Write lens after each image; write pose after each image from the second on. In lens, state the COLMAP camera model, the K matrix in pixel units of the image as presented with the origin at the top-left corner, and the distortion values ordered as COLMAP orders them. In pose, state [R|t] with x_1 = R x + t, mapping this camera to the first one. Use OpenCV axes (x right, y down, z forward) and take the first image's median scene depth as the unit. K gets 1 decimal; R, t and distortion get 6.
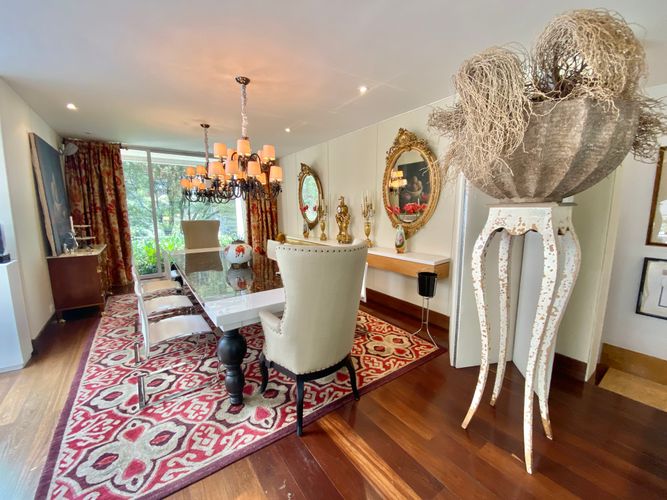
lens RADIAL K [[272.4, 0, 354.3], [0, 272.4, 250.0], [0, 0, 1]] dist [-0.006764, -0.009021]
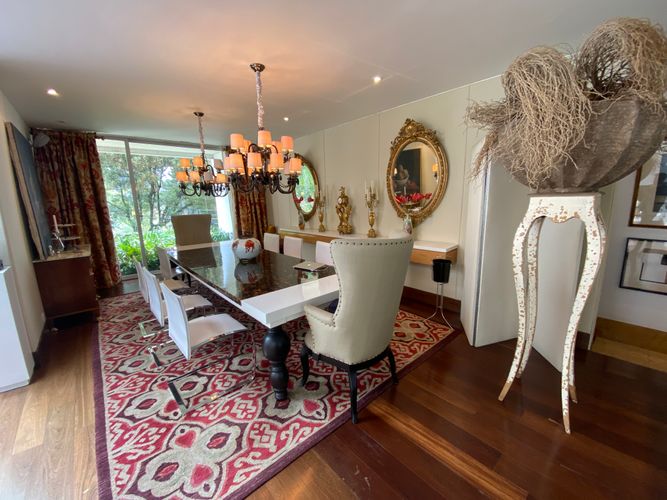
lens RADIAL K [[272.4, 0, 336.8], [0, 272.4, 249.0], [0, 0, 1]] dist [-0.006764, -0.009021]
pose [[0.994591, -0.040152, 0.095790, -0.259502], [0.036422, 0.998520, 0.040380, -0.016117], [-0.097270, -0.036673, 0.994582, 0.001141]]
